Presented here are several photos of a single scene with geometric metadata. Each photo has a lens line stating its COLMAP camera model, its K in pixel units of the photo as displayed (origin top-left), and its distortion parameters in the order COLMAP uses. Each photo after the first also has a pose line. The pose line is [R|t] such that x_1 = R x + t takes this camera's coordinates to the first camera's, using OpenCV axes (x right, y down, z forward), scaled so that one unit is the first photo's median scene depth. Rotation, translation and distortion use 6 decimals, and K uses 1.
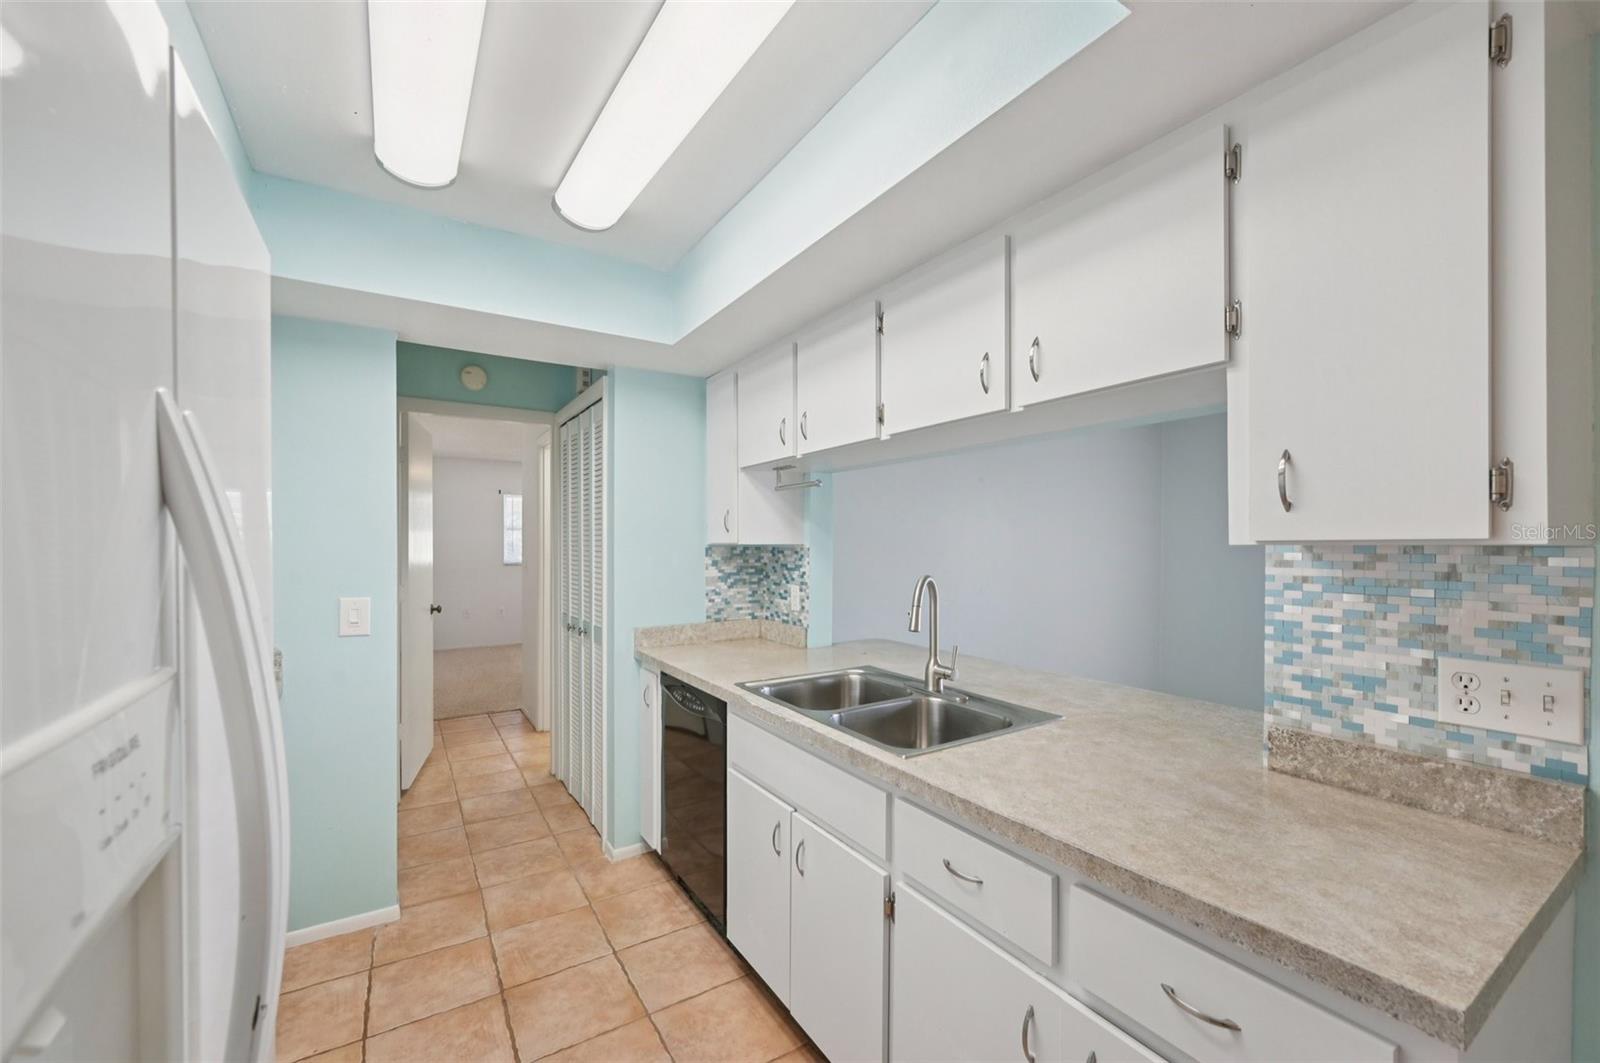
lens RADIAL K [[631.1, 0, 813.2], [0, 631.1, 540.4], [0, 0, 1]] dist [-0.002722, 0.001915]
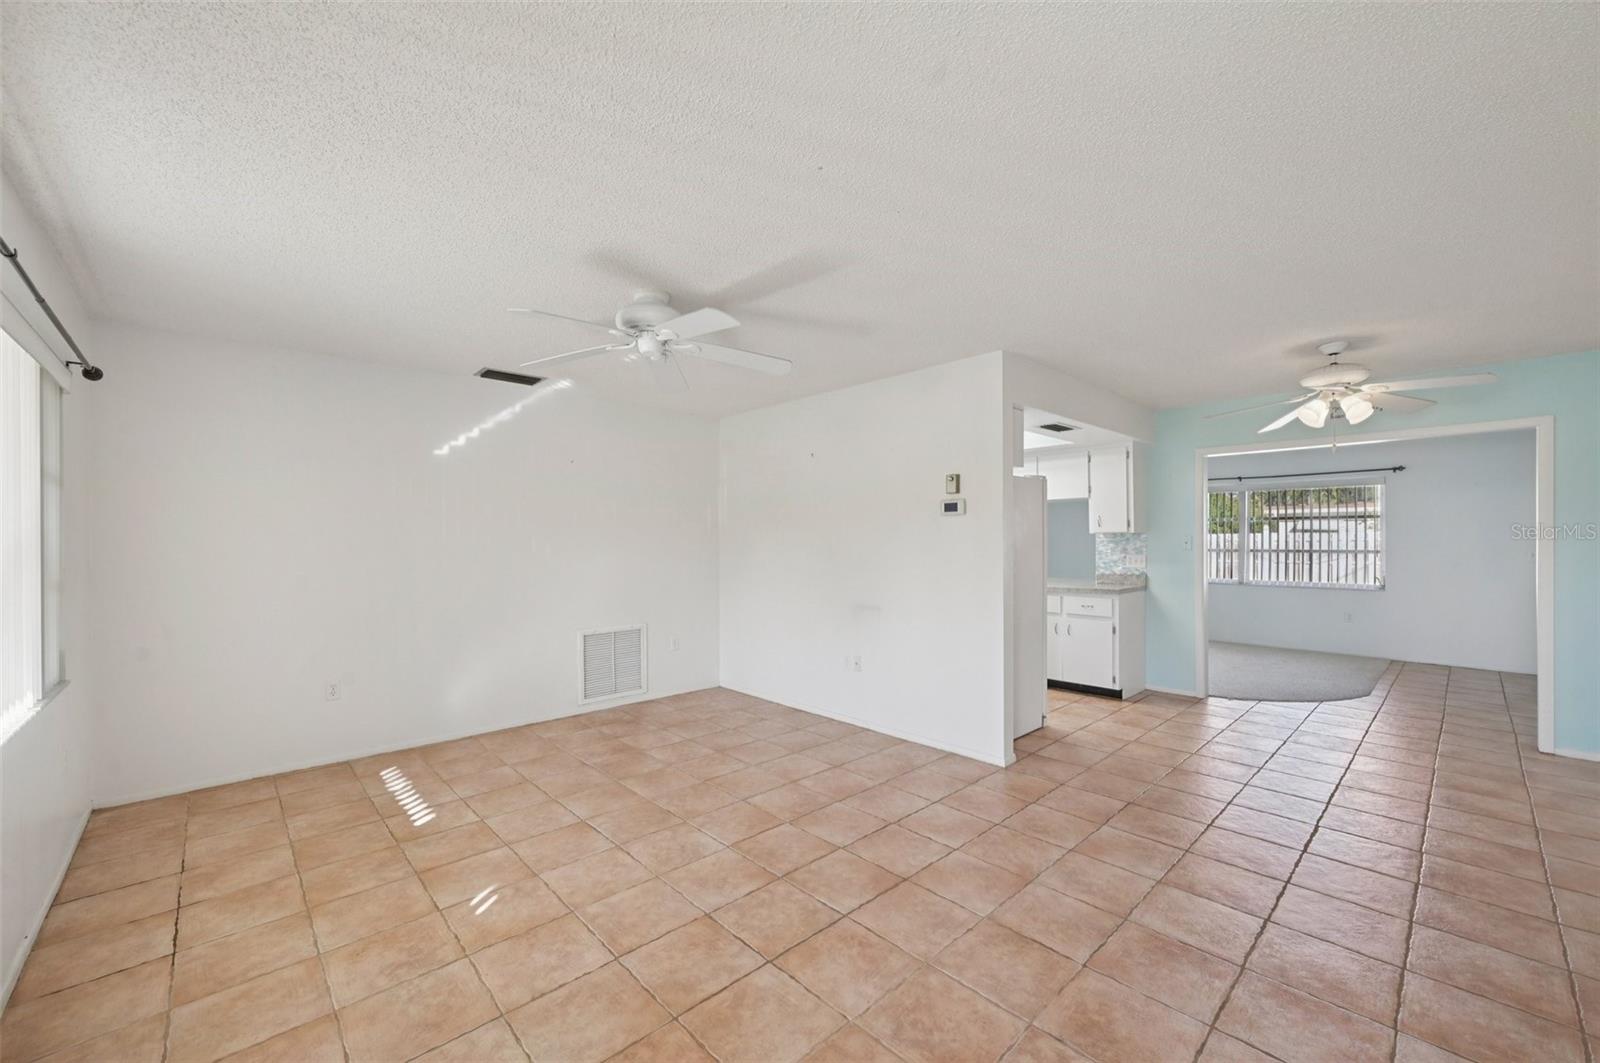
lens RADIAL K [[631.1, 0, 802.5], [0, 631.1, 515.8], [0, 0, 1]] dist [-0.002722, 0.001915]
pose [[0.986234, -0.003687, 0.165312, -1.213556], [0.010292, 0.999182, -0.039114, 0.018805], [-0.165032, 0.040277, 0.985465, -1.797318]]
